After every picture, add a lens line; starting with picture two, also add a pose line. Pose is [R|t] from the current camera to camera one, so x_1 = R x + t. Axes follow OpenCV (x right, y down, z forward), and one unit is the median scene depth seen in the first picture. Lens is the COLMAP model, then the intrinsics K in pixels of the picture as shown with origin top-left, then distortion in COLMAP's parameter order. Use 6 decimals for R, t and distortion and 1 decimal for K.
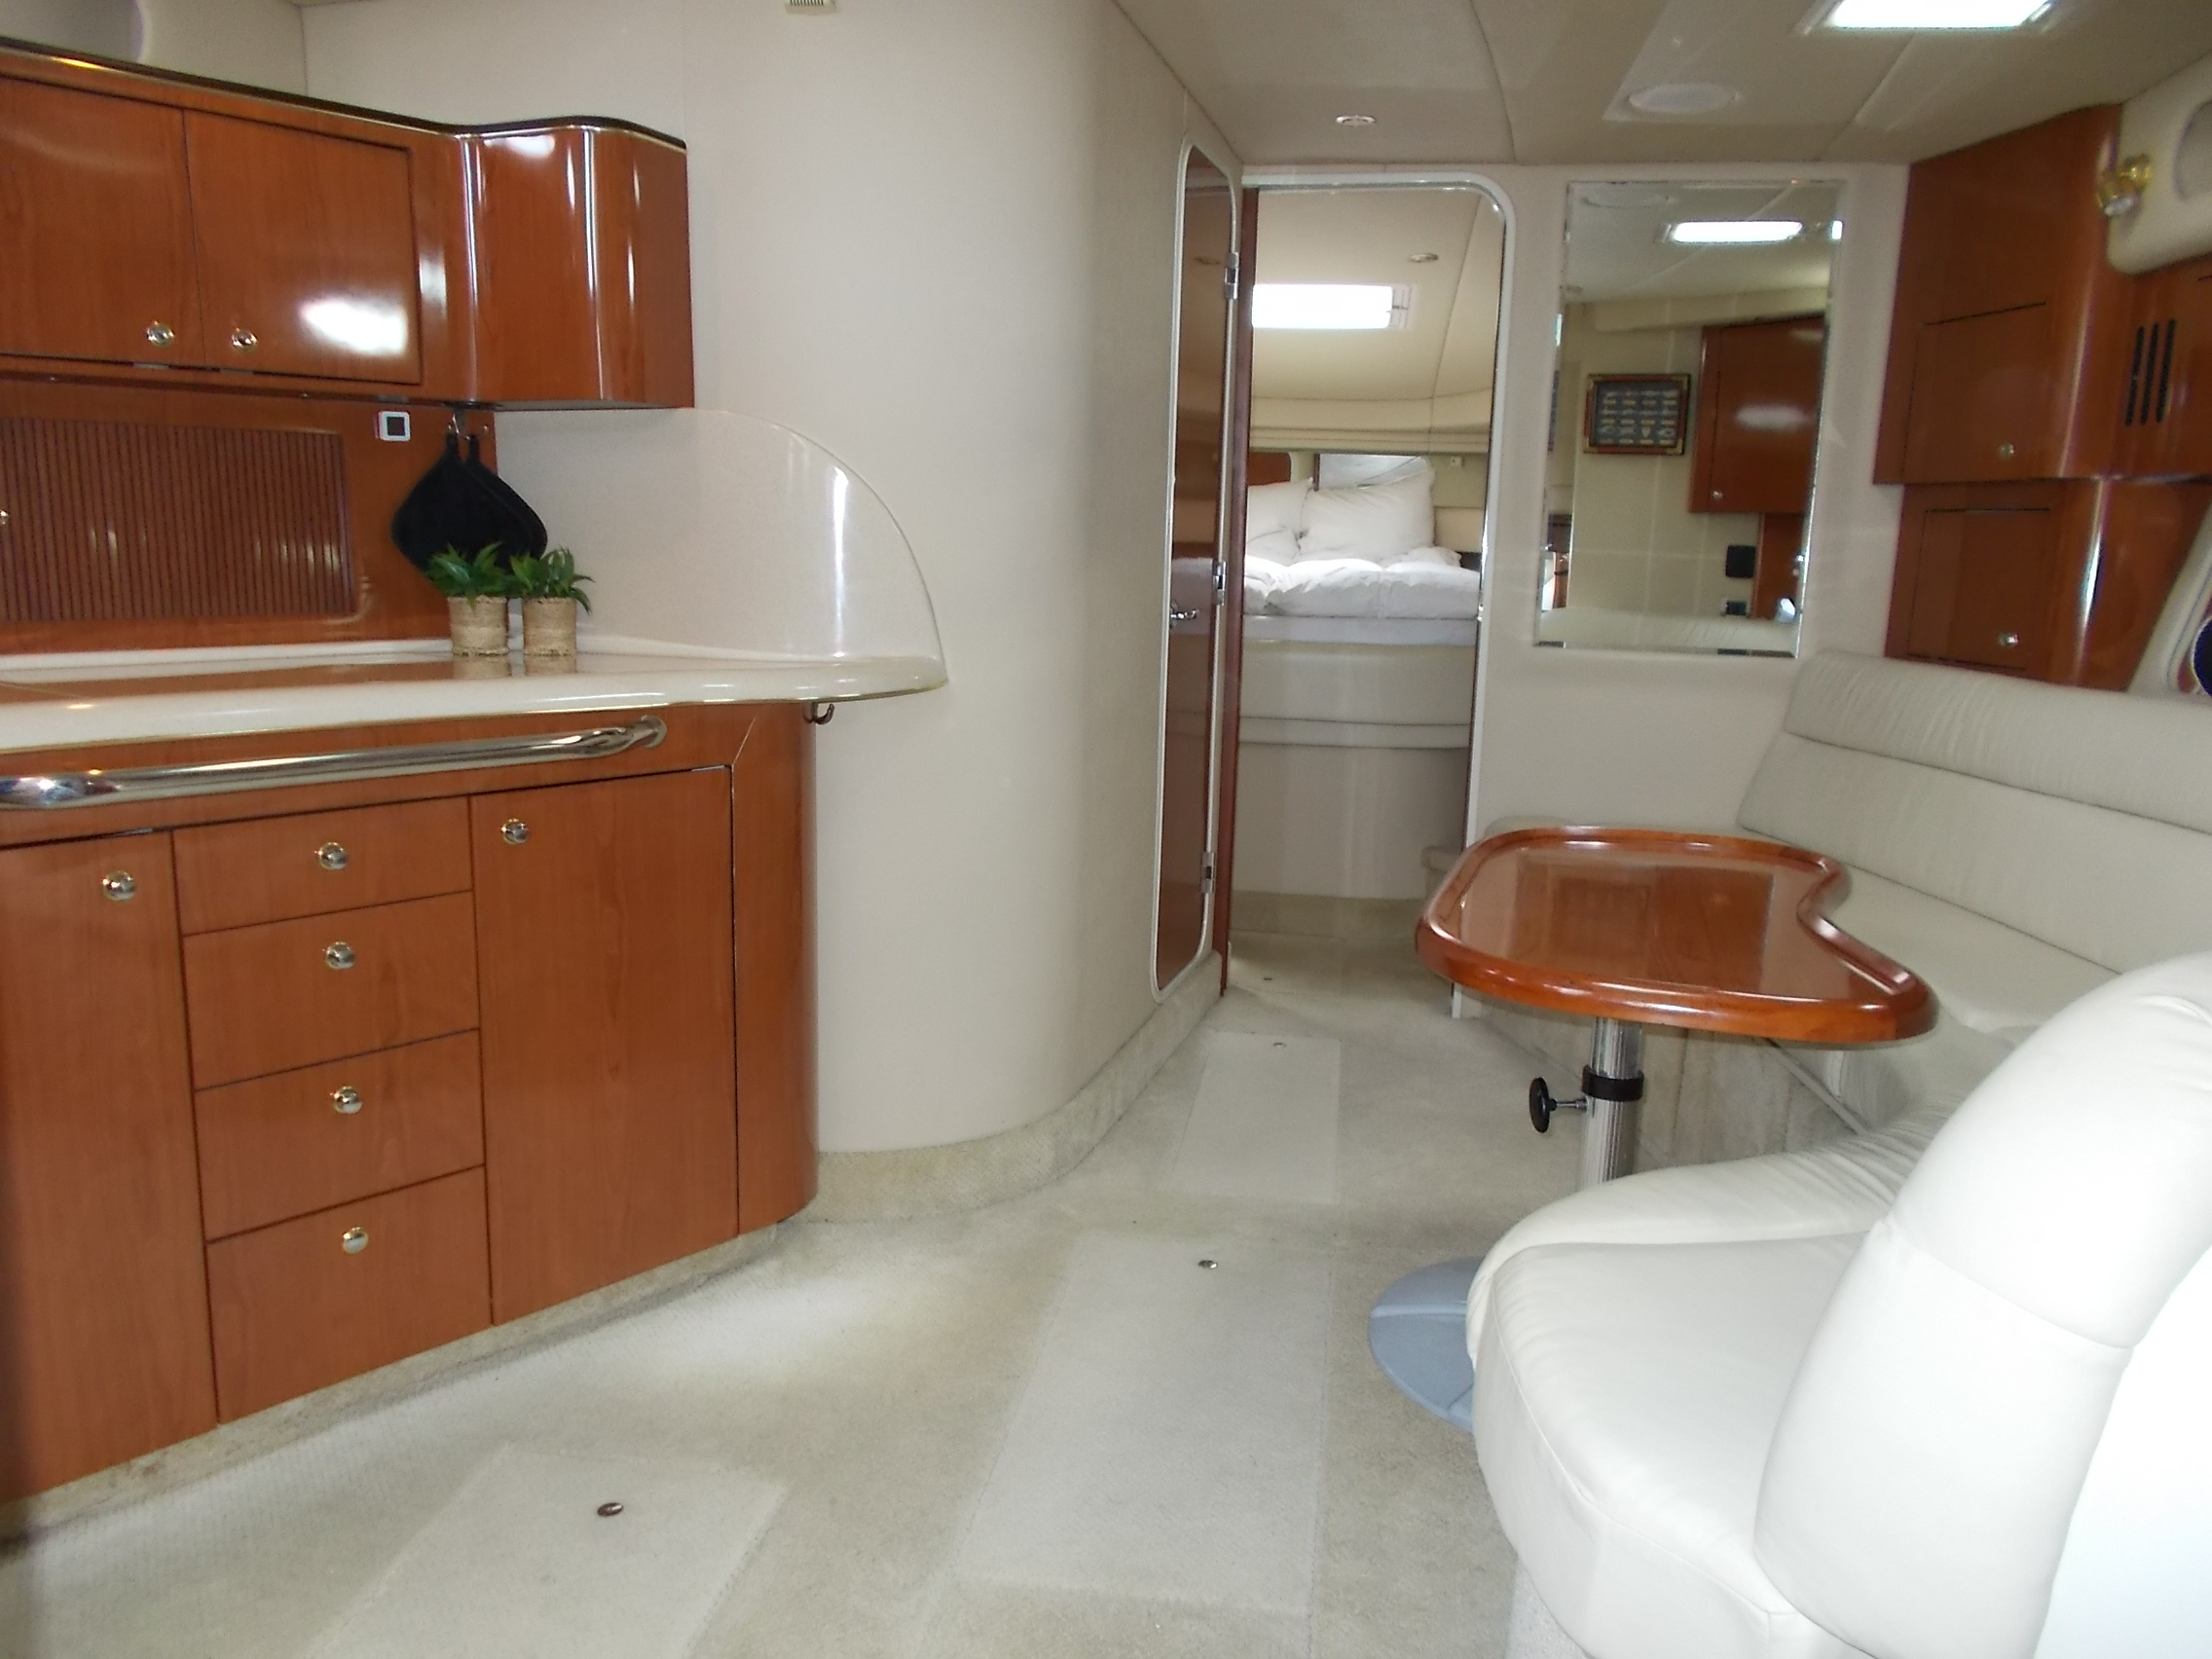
lens RADIAL K [[1689.8, 0, 1108.5], [0, 1689.8, 823.5], [0, 0, 1]] dist [-0.001563, -0.006462]
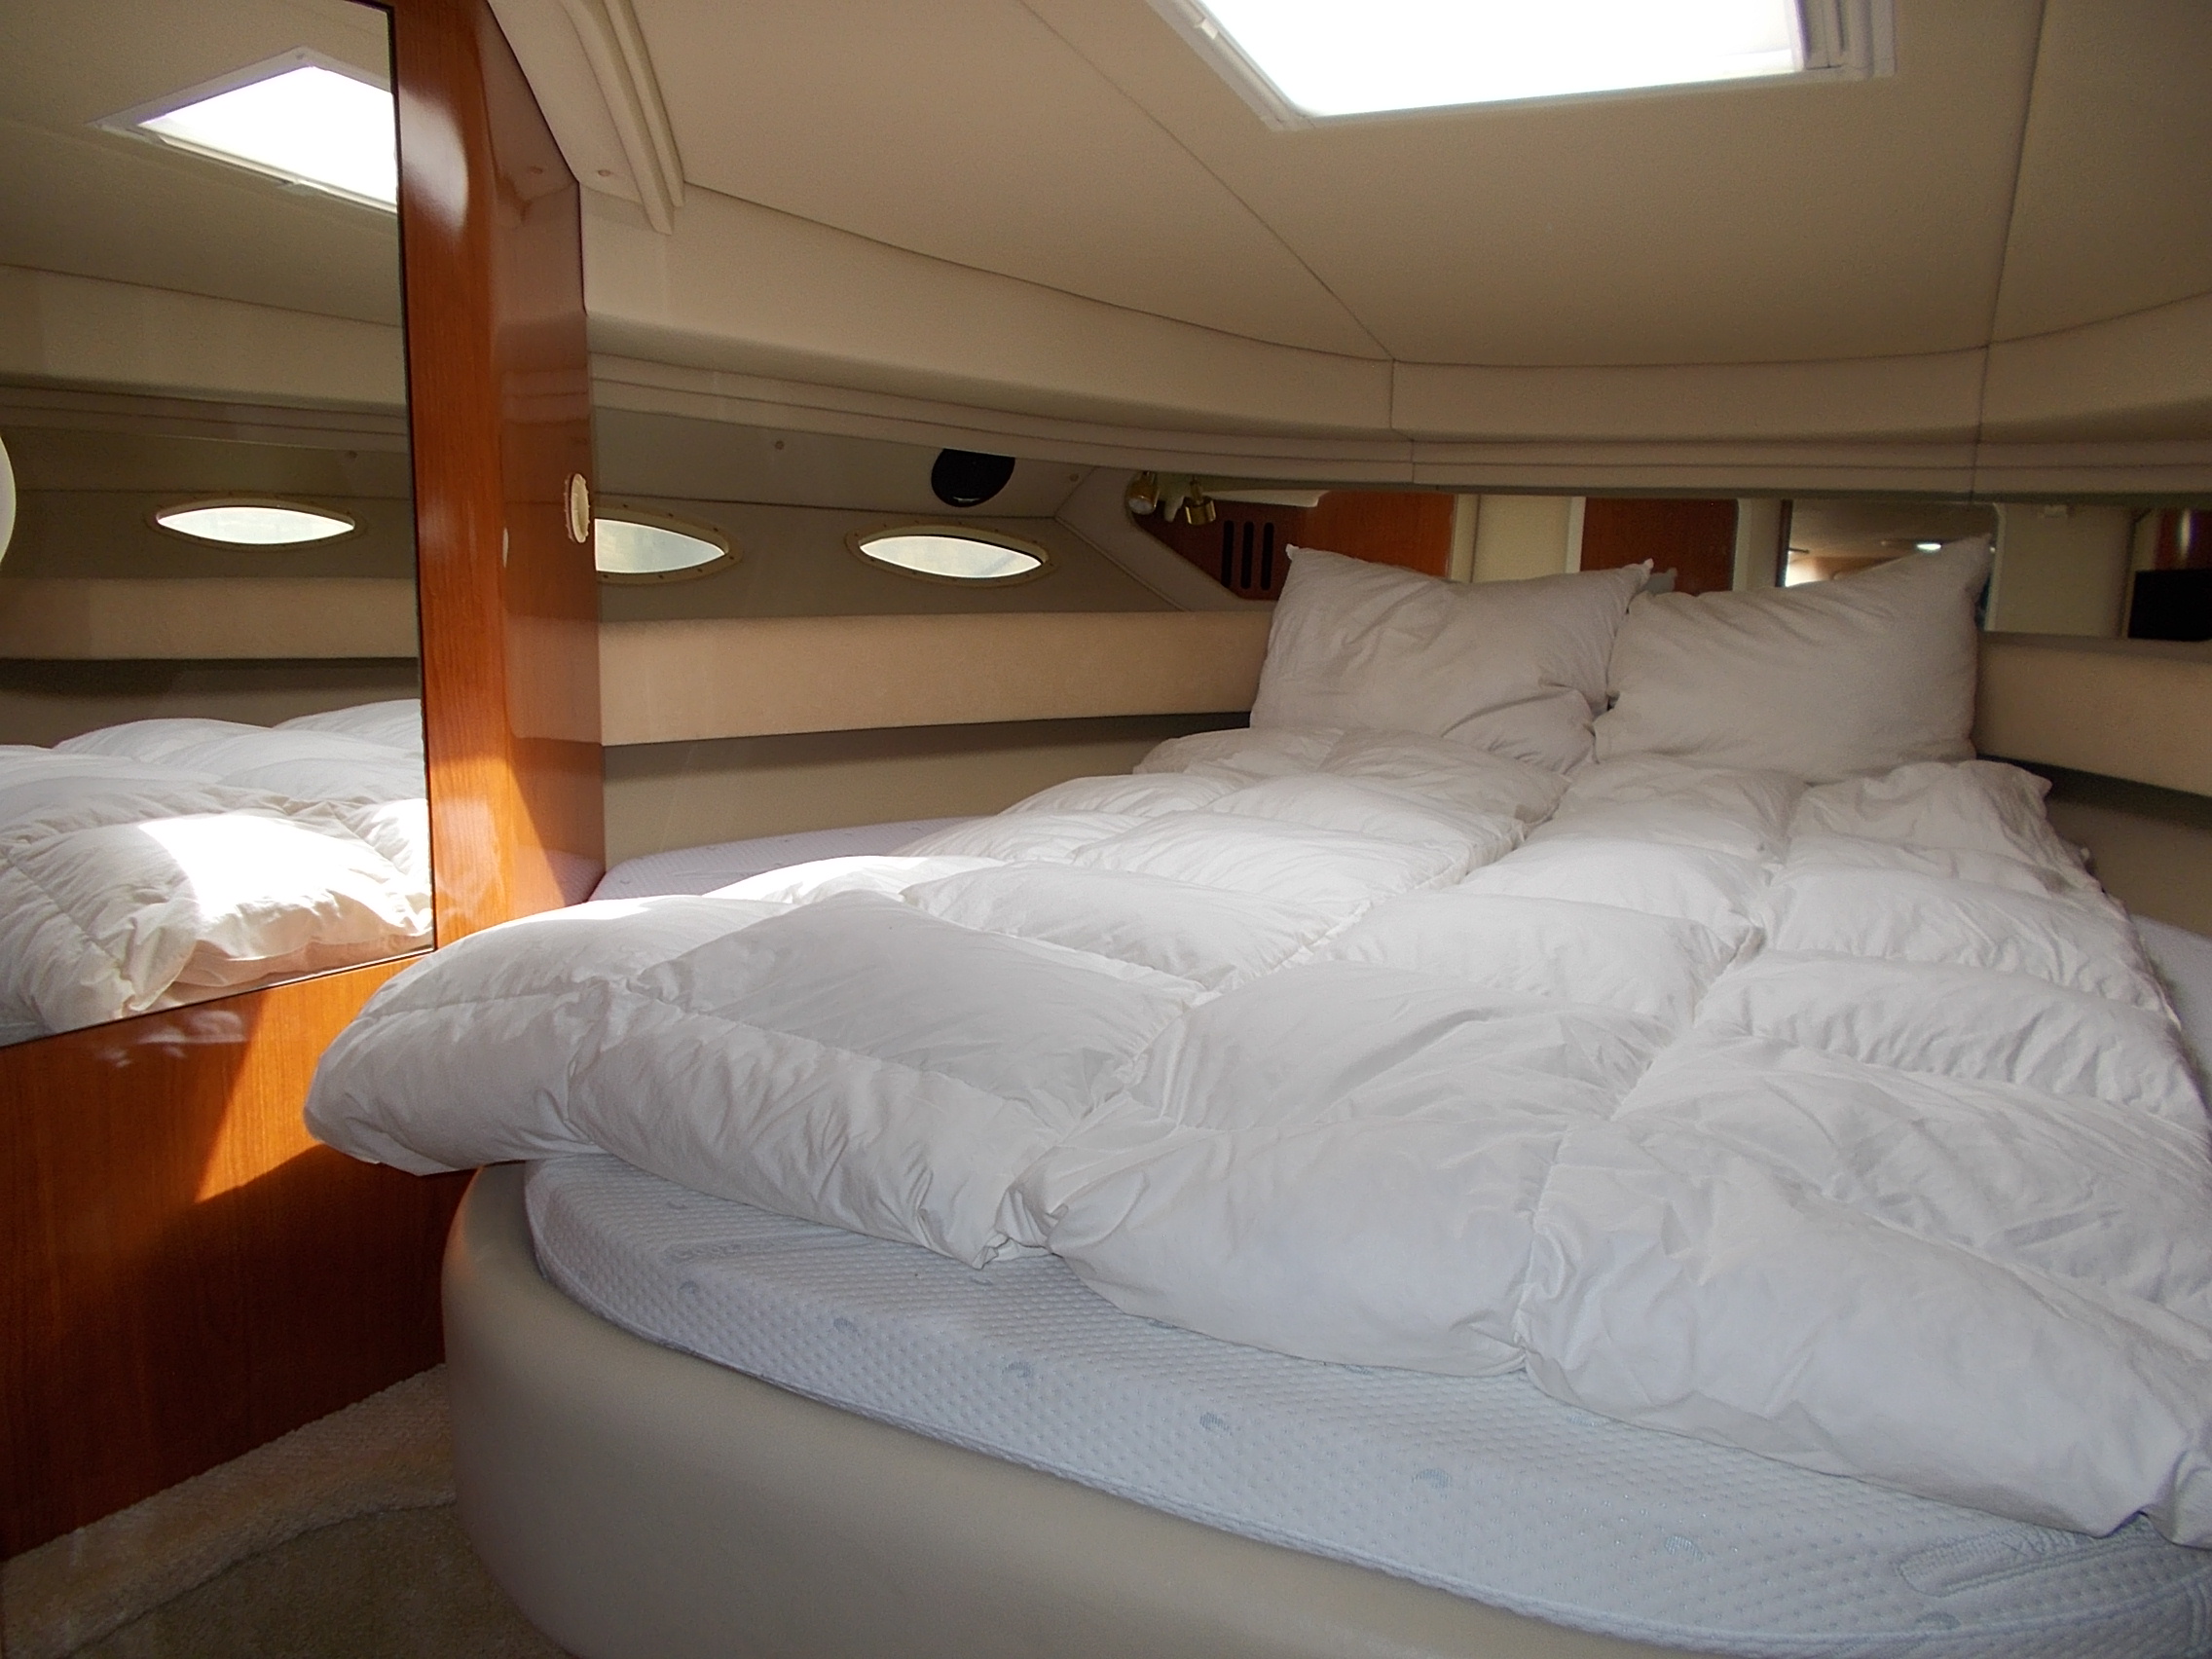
lens RADIAL K [[1713.2, 0, 1094.3], [0, 1713.2, 832.6], [0, 0, 1]] dist [0.002117, -0.002066]
pose [[0.951954, 0.052125, -0.301772, 0.315724], [-0.058666, 0.998198, -0.012645, -0.330009], [0.300569, 0.029741, 0.953296, 1.491966]]
